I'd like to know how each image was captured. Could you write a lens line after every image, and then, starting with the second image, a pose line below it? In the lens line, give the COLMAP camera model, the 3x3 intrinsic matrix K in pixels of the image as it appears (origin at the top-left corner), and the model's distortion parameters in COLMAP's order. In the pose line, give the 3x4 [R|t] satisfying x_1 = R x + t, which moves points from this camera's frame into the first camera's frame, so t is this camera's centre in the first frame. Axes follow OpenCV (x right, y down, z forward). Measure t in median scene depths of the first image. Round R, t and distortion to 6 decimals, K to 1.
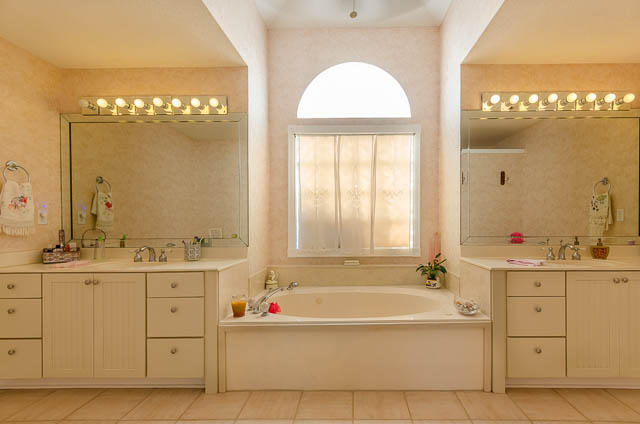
lens RADIAL K [[281.9, 0, 322.3], [0, 281.9, 221.9], [0, 0, 1]] dist [0.001496, -0.000300]
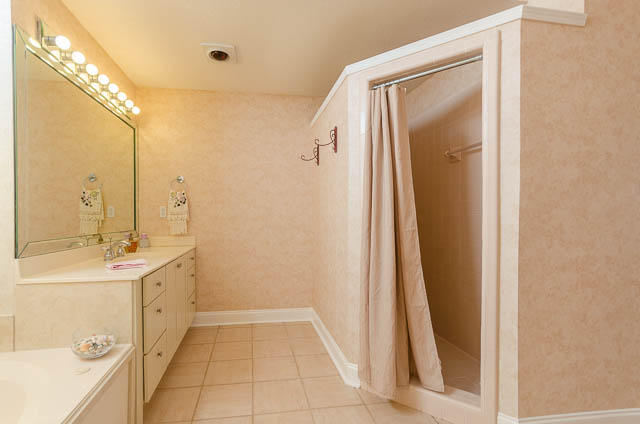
lens RADIAL K [[281.9, 0, 322.3], [0, 281.9, 221.9], [0, 0, 1]] dist [0.001496, -0.000300]
pose [[-0.234416, -0.011637, 0.972067, -0.180017], [0.003890, 0.999909, 0.012908, 0.004485], [-0.972129, 0.006808, -0.234350, 0.470925]]
